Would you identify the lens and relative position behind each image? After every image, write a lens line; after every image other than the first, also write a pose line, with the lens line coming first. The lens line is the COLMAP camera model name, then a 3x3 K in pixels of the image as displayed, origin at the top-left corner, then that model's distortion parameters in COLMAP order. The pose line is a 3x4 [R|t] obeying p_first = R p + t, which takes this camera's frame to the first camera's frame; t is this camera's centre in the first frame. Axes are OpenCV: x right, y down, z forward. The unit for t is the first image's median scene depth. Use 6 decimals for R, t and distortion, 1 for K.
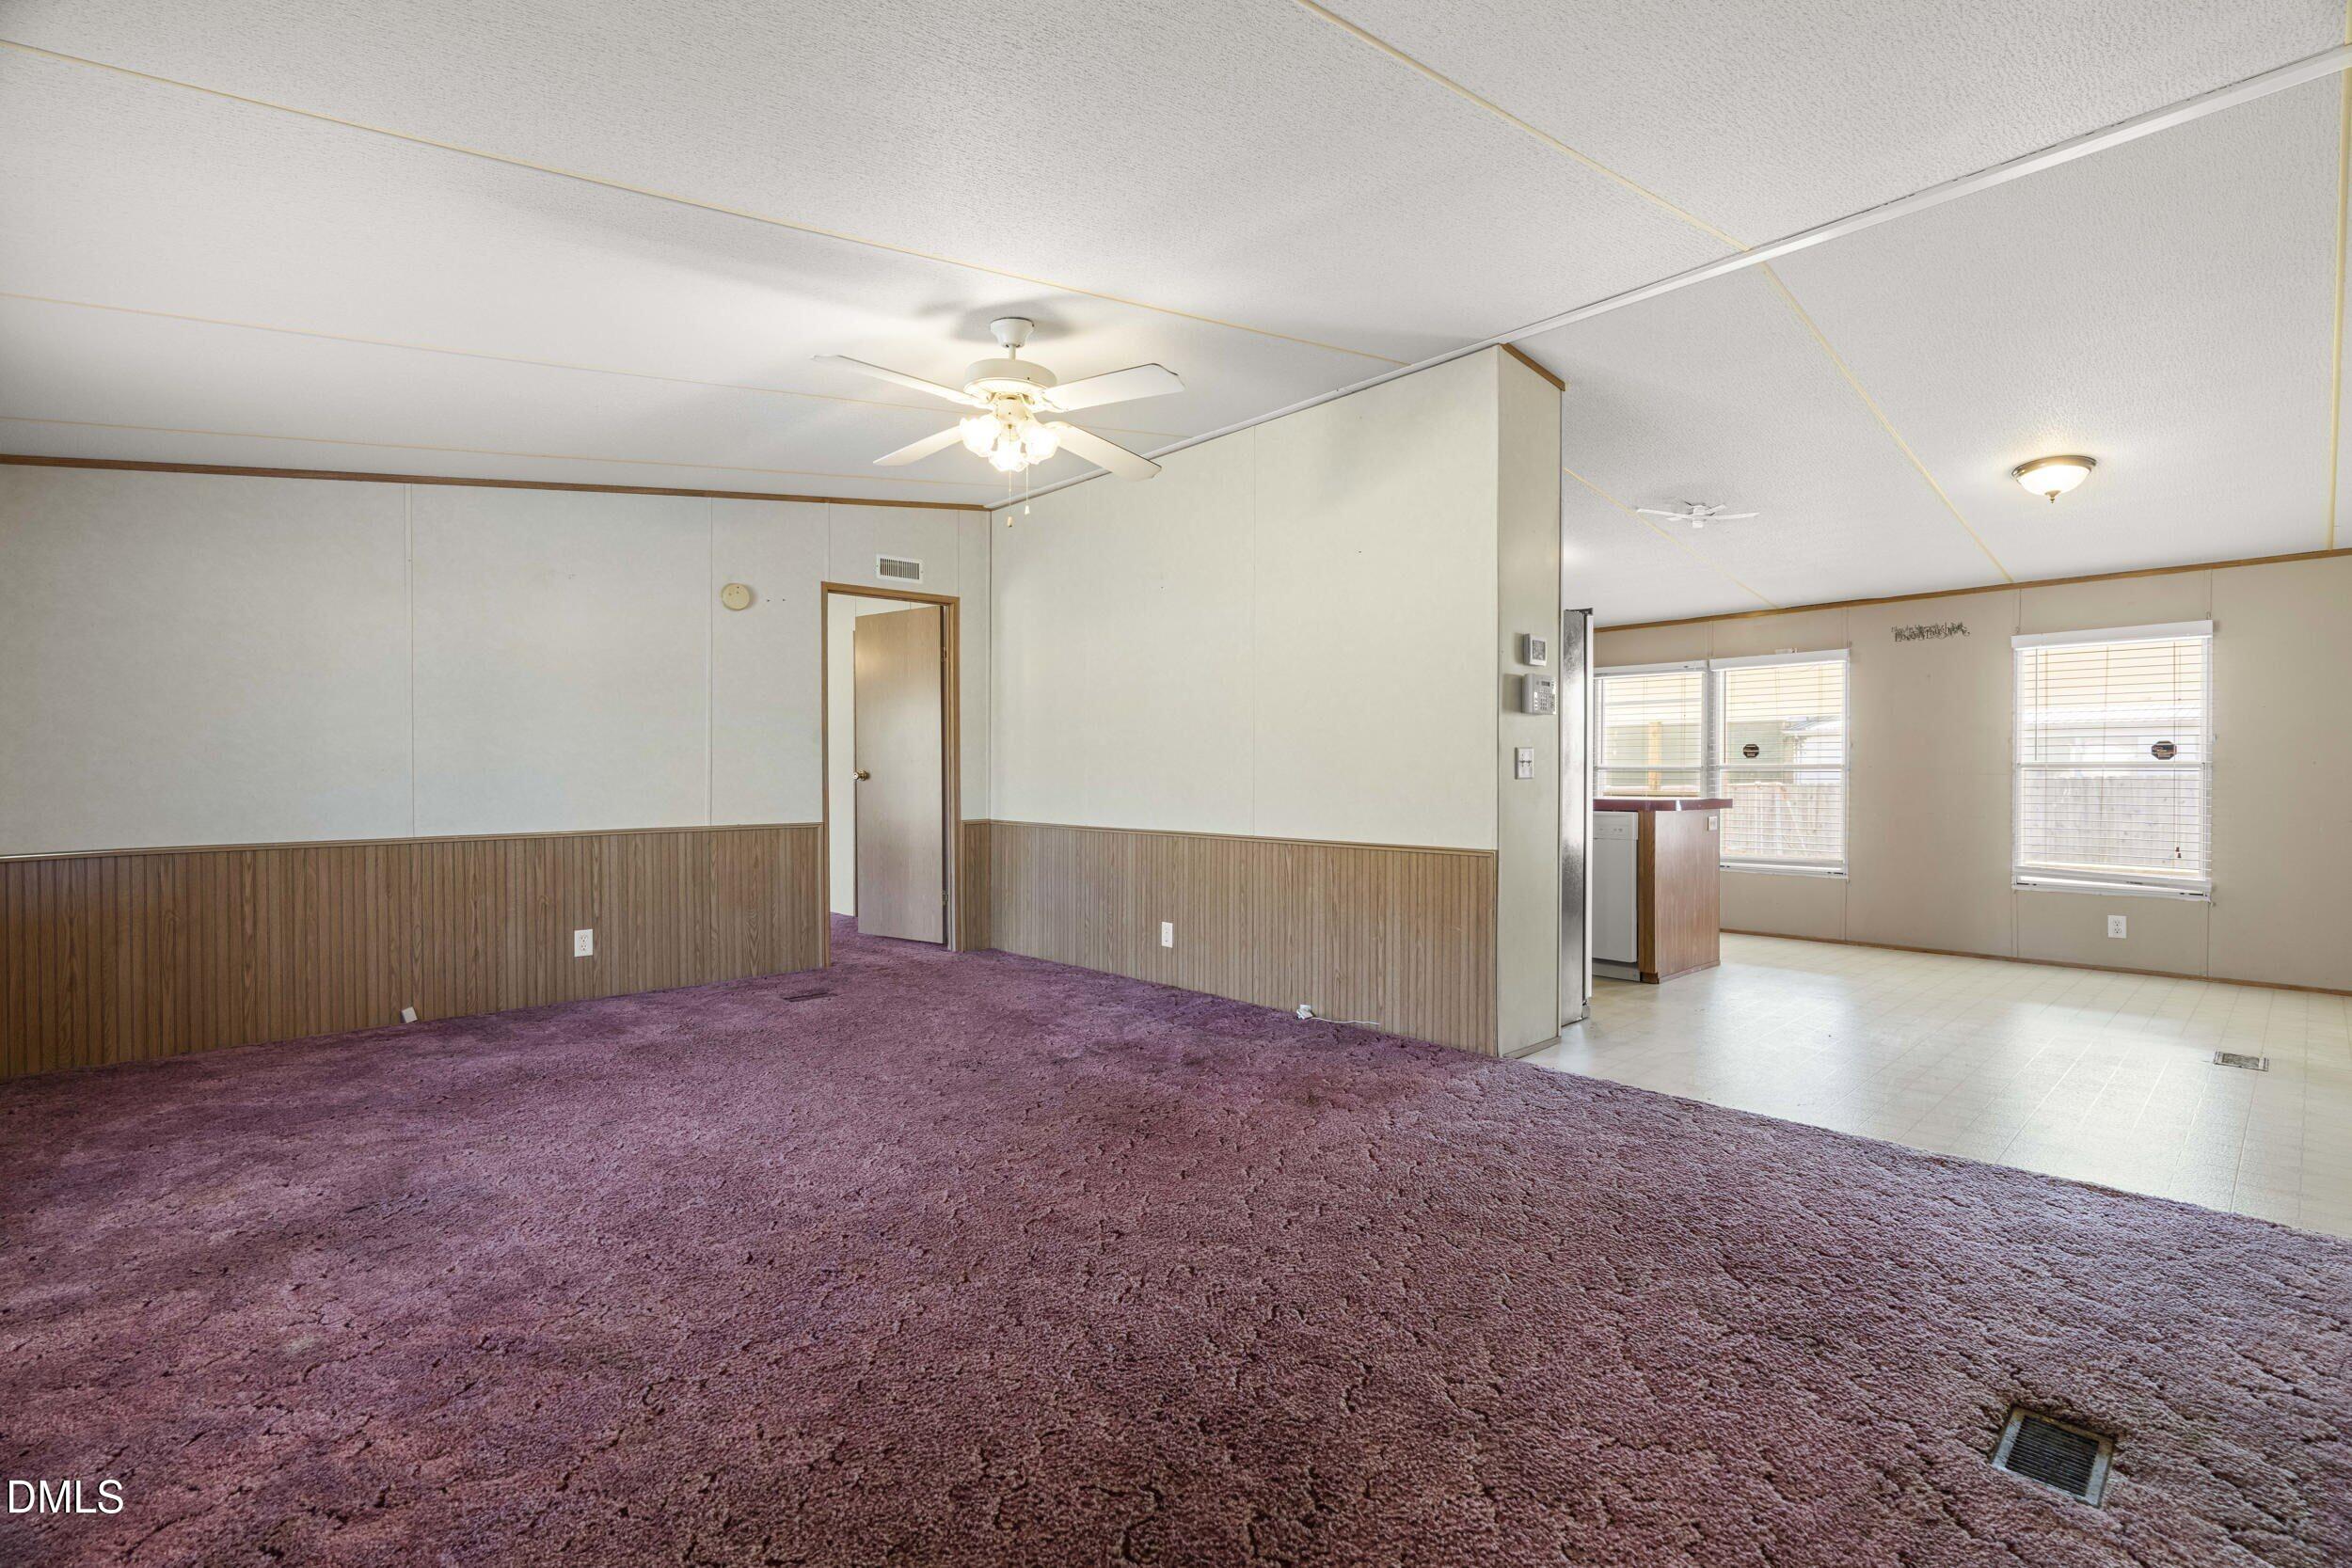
lens RADIAL K [[1086.0, 0, 1186.0], [0, 1086.0, 781.6], [0, 0, 1]] dist [-0.011040, 0.005461]
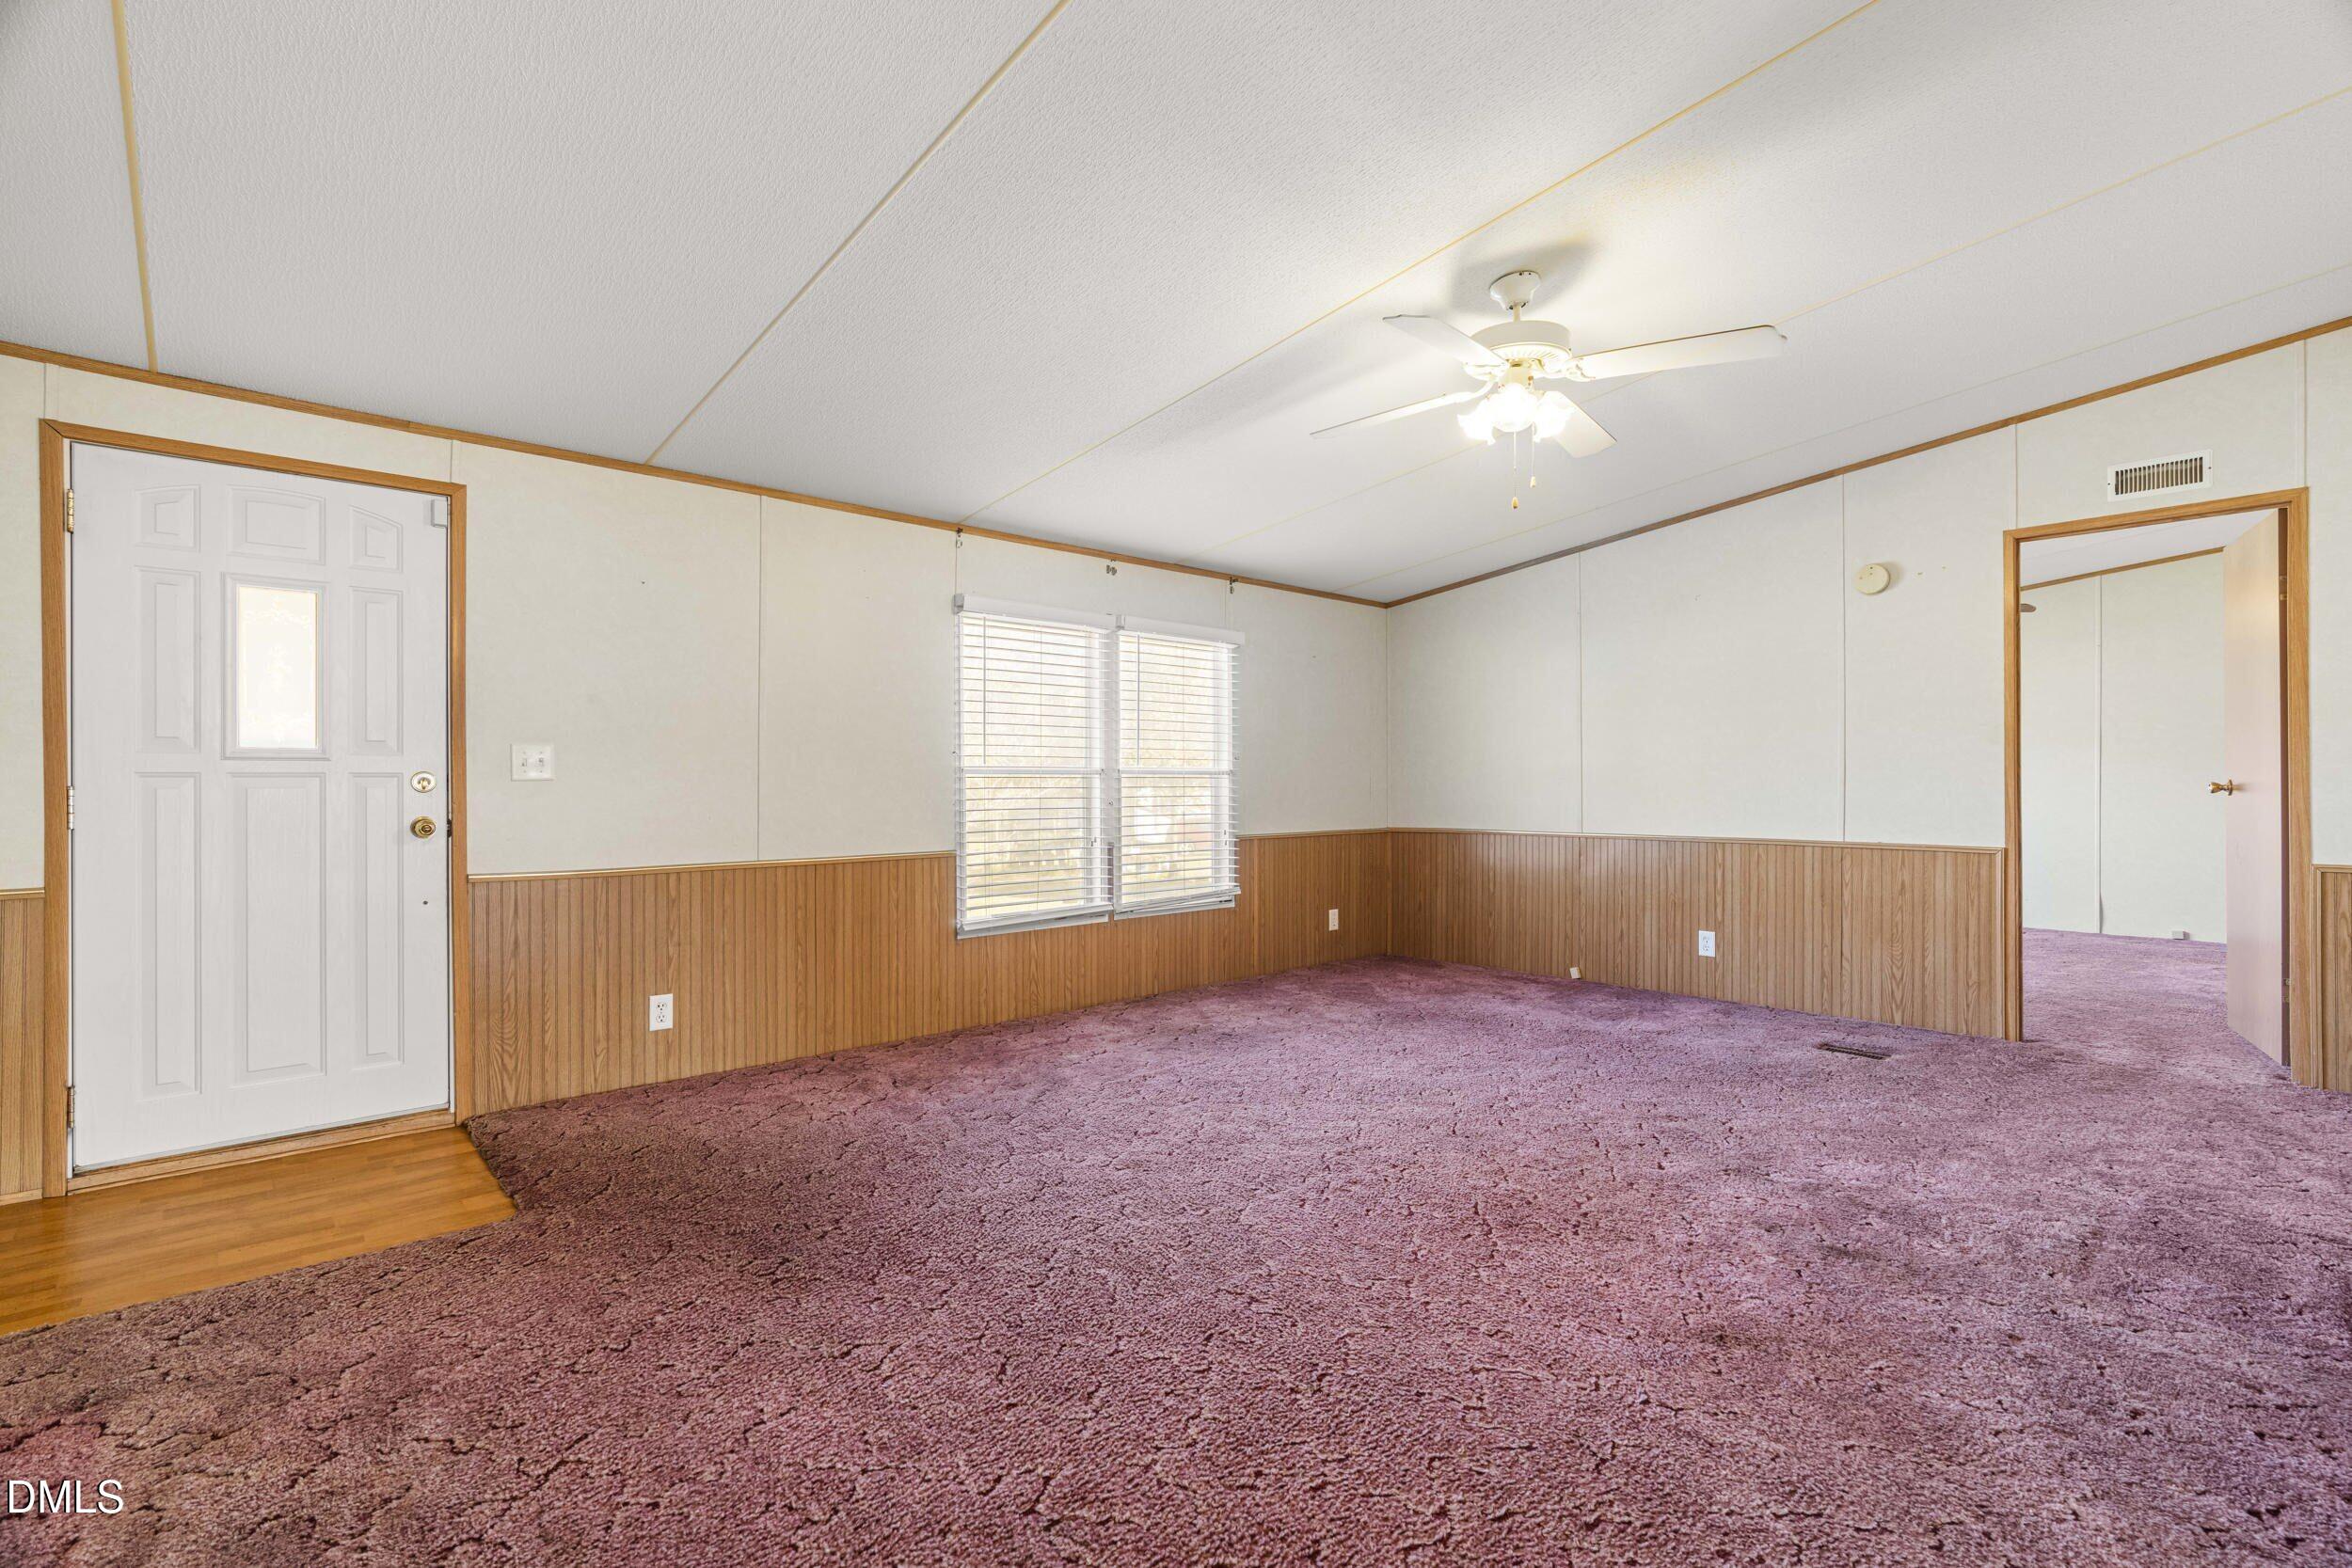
lens RADIAL K [[1086.0, 0, 1166.2], [0, 1086.0, 781.5], [0, 0, 1]] dist [-0.011040, 0.005461]
pose [[-0.044078, 0.000476, -0.999028, 0.497167], [-0.010762, 0.999942, 0.000951, -0.003605], [0.998970, 0.010794, -0.044070, 0.499603]]
